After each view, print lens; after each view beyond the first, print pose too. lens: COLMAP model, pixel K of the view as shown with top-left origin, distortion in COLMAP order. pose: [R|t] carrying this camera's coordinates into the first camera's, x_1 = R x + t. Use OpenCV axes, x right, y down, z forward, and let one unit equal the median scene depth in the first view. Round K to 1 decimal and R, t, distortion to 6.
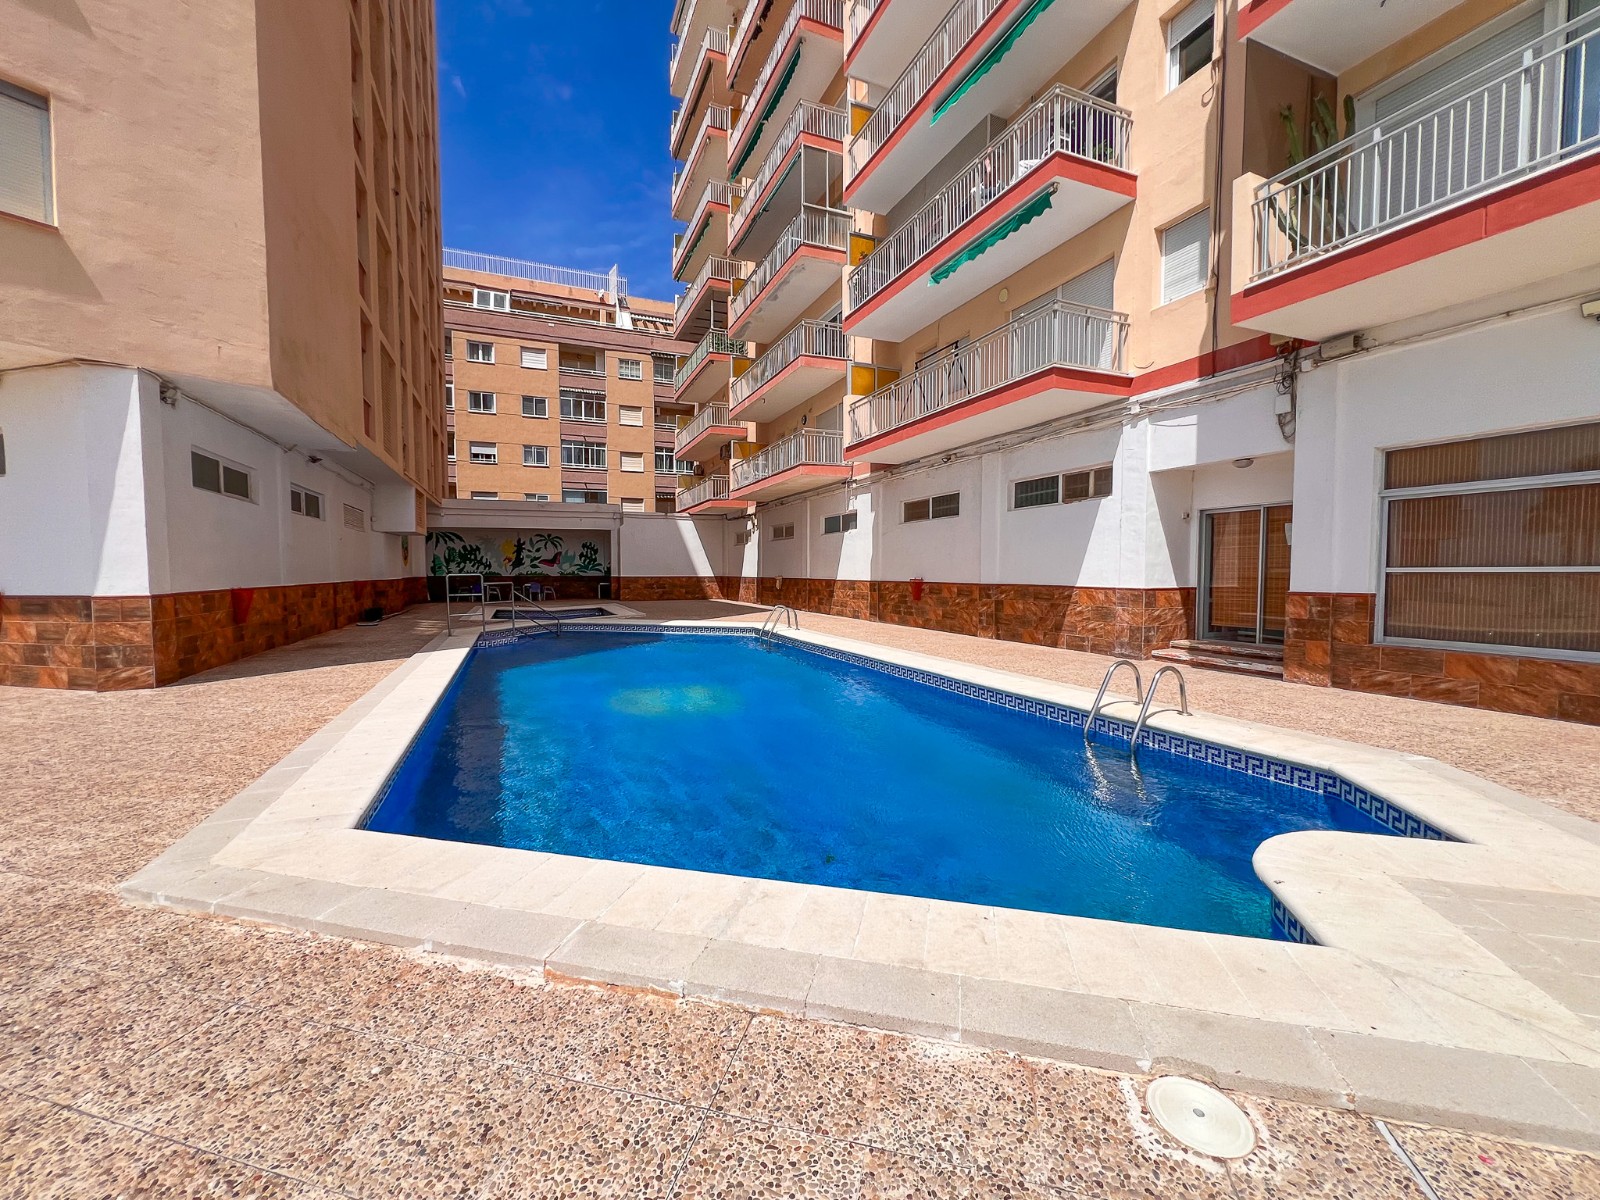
lens RADIAL K [[639.2, 0, 793.8], [0, 639.2, 602.6], [0, 0, 1]] dist [-0.000833, 0.000254]
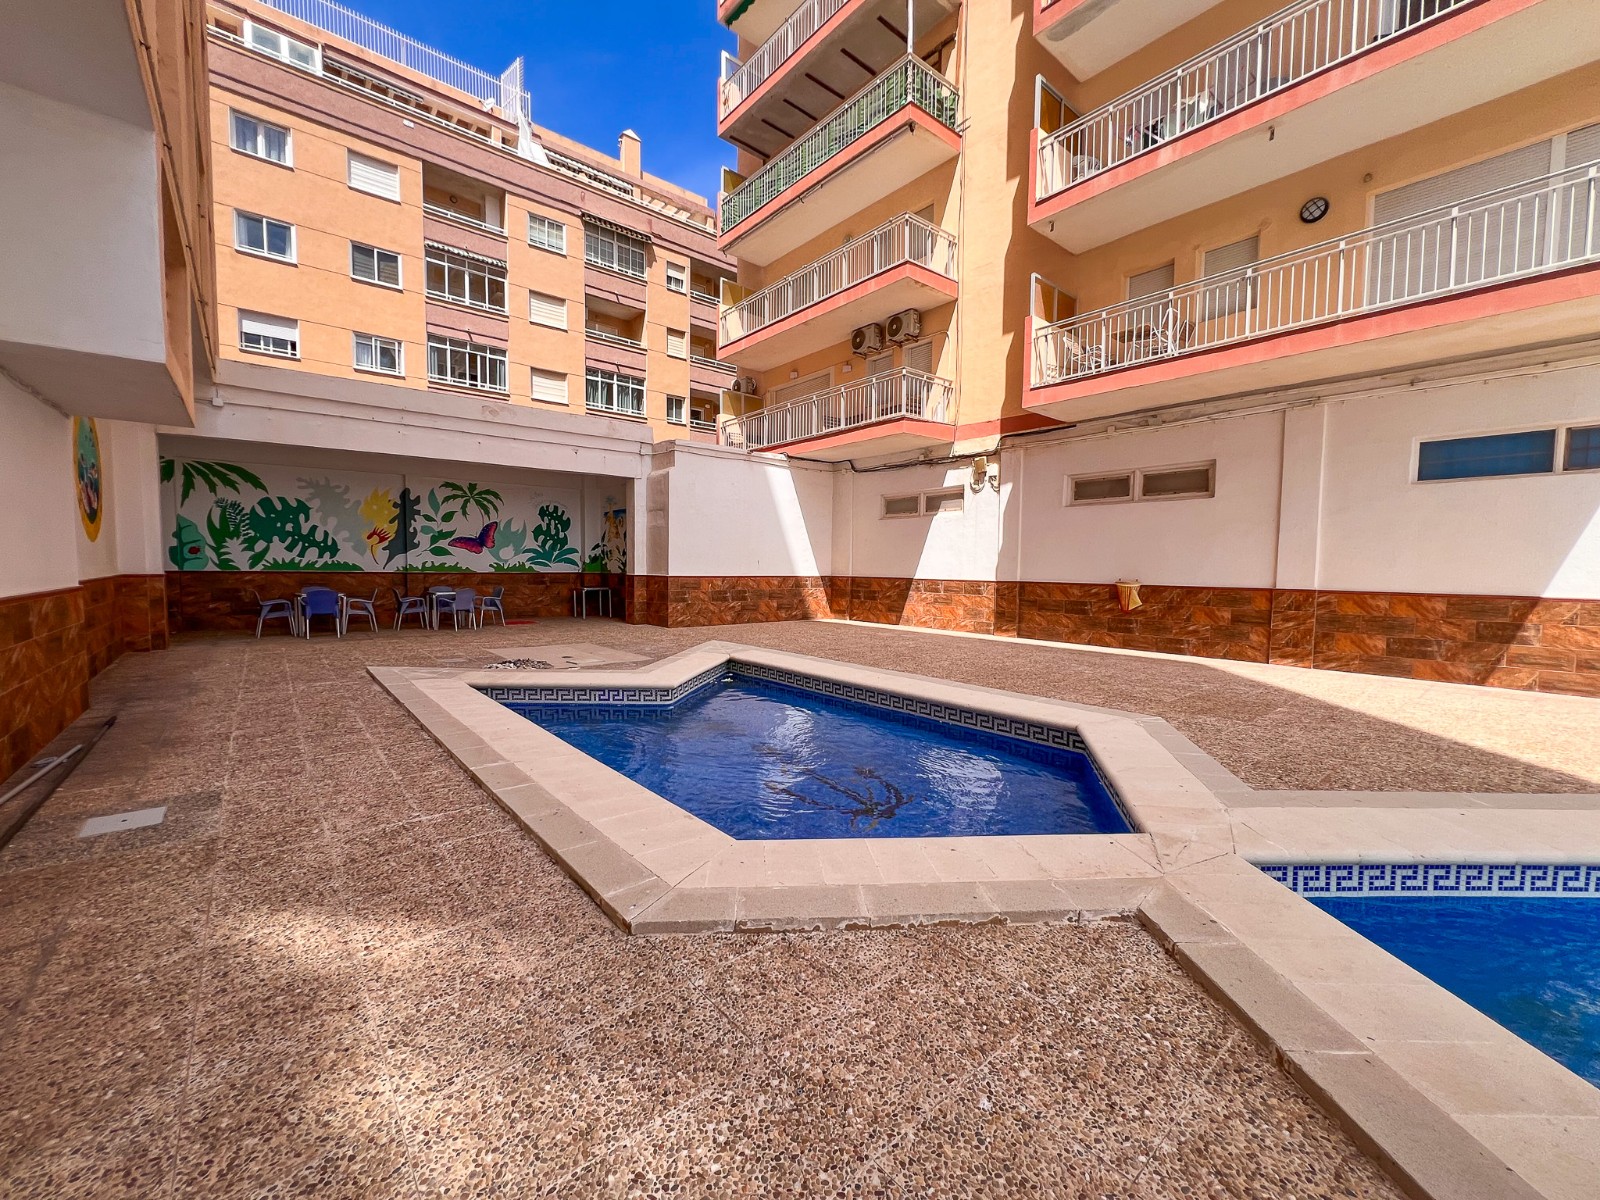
lens RADIAL K [[639.2, 0, 793.8], [0, 639.2, 602.6], [0, 0, 1]] dist [-0.000833, 0.000254]
pose [[0.956173, -0.005097, 0.292757, -0.287494], [0.002464, 0.999953, 0.009361, -0.022644], [-0.292791, -0.008229, 0.956141, 0.465345]]
